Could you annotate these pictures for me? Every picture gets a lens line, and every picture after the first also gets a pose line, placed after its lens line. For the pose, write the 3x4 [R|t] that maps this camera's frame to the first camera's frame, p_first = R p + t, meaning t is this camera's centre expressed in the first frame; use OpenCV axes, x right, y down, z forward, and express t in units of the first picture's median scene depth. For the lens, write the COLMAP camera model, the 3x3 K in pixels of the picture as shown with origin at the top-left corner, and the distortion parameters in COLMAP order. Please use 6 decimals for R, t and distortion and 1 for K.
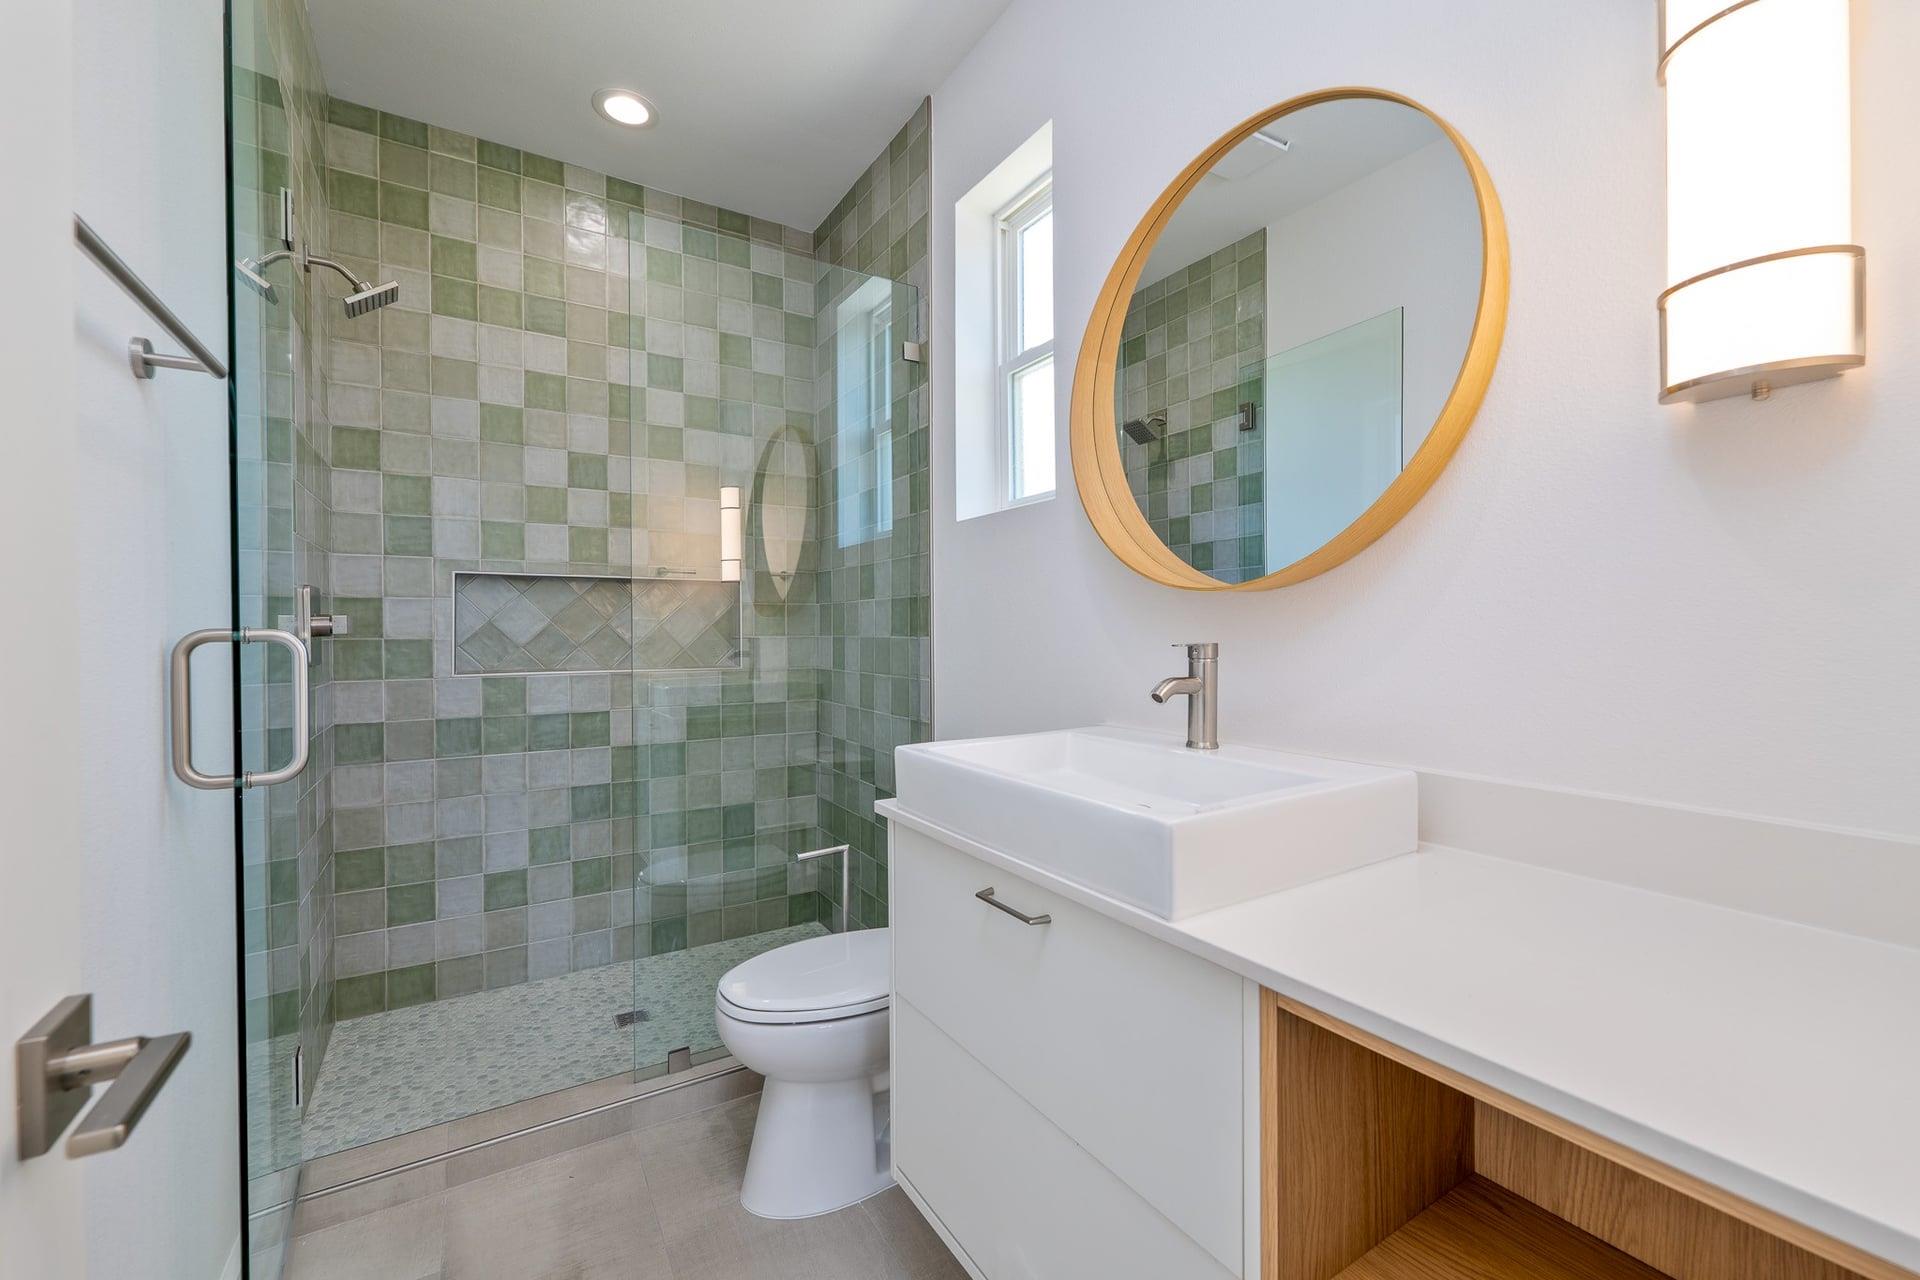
lens RADIAL K [[785.6, 0, 959.7], [0, 785.6, 634.6], [0, 0, 1]] dist [-0.001262, 0.001221]
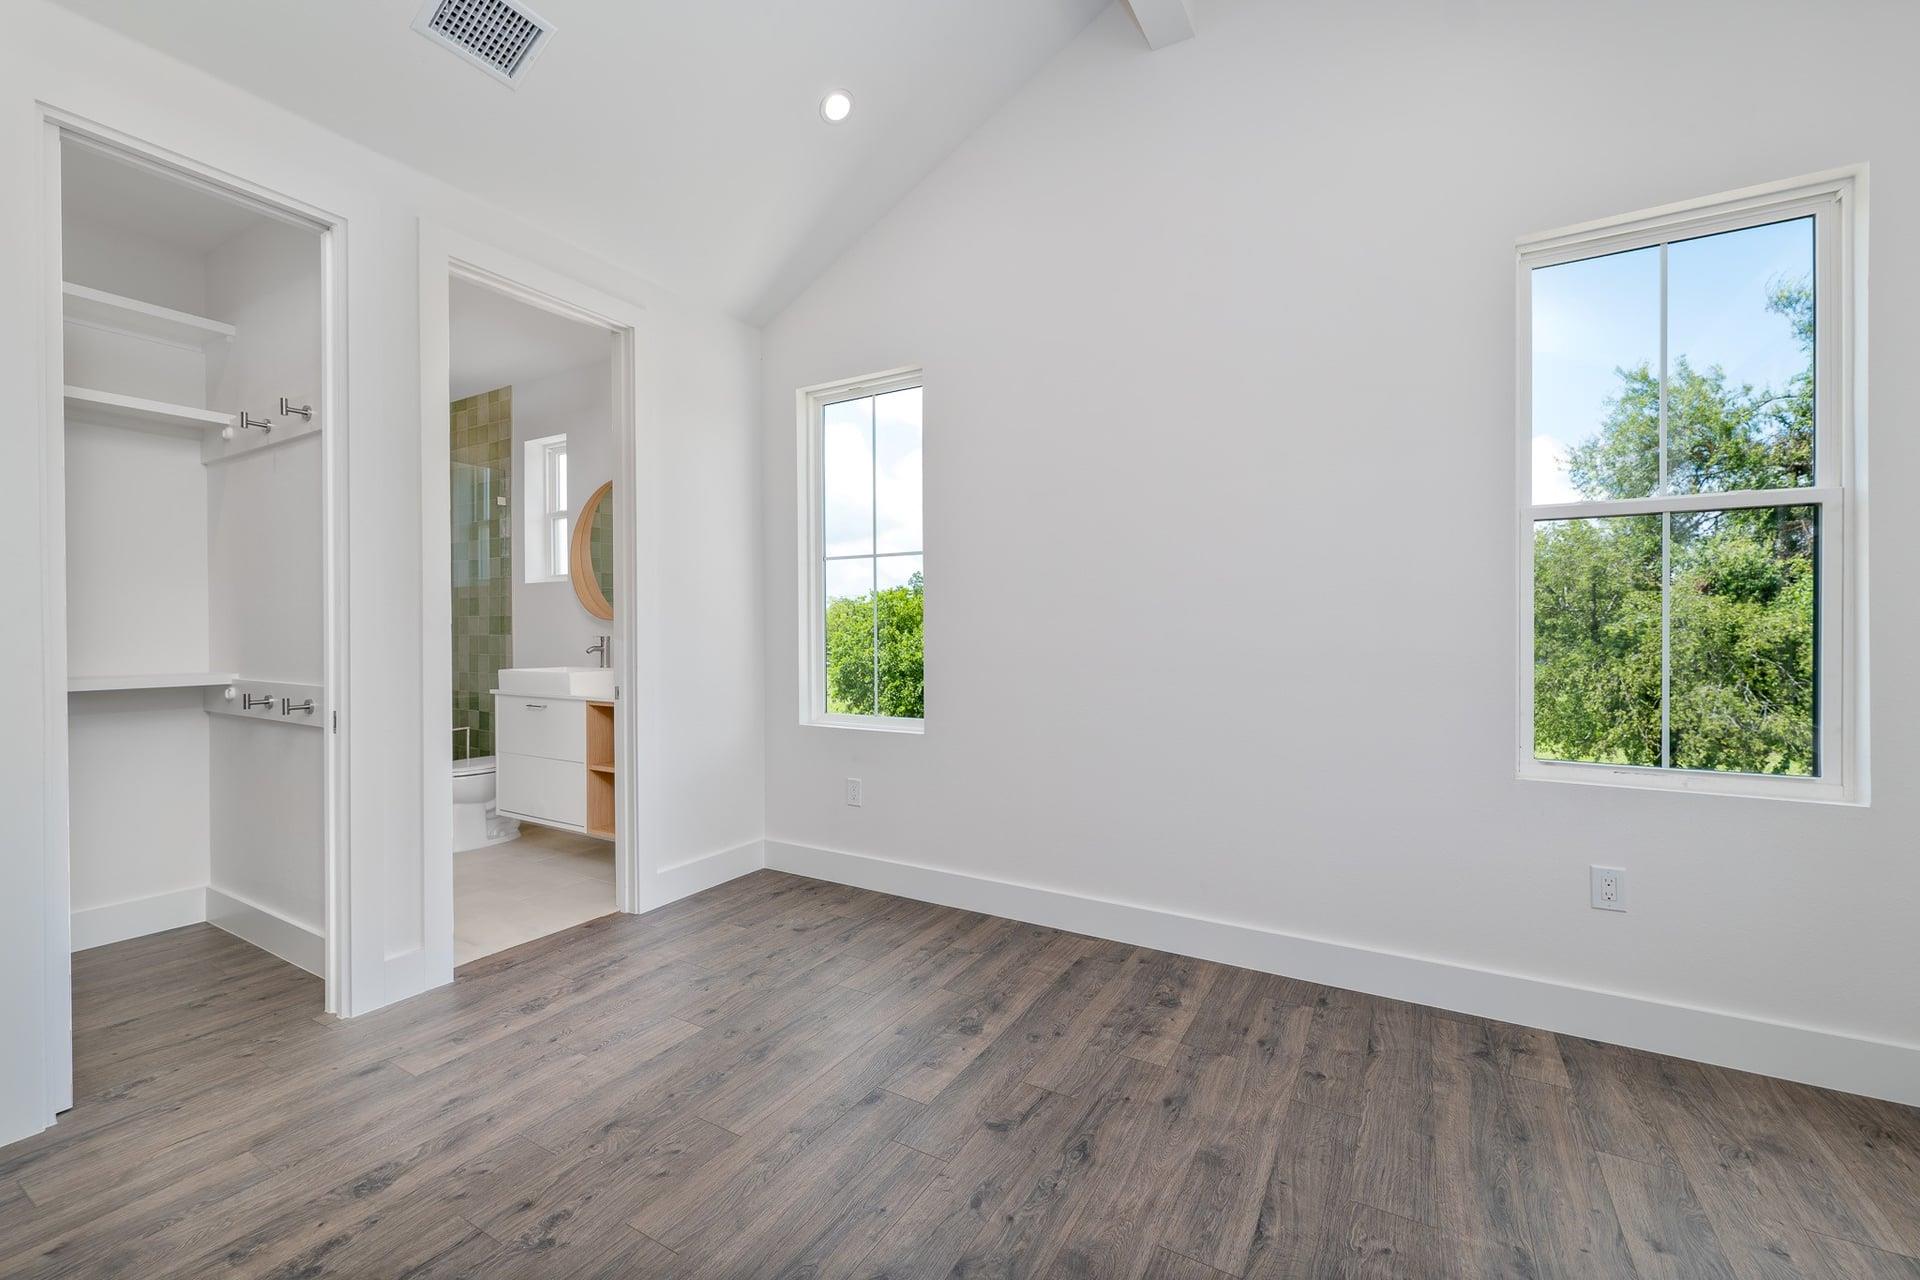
lens RADIAL K [[785.6, 0, 968.8], [0, 785.6, 632.5], [0, 0, 1]] dist [-0.001262, 0.001221]
pose [[0.881996, 0.001369, 0.471255, 0.055122], [0.000551, 0.999992, -0.003936, 0.004936], [-0.471256, 0.003731, 0.881988, -1.522695]]
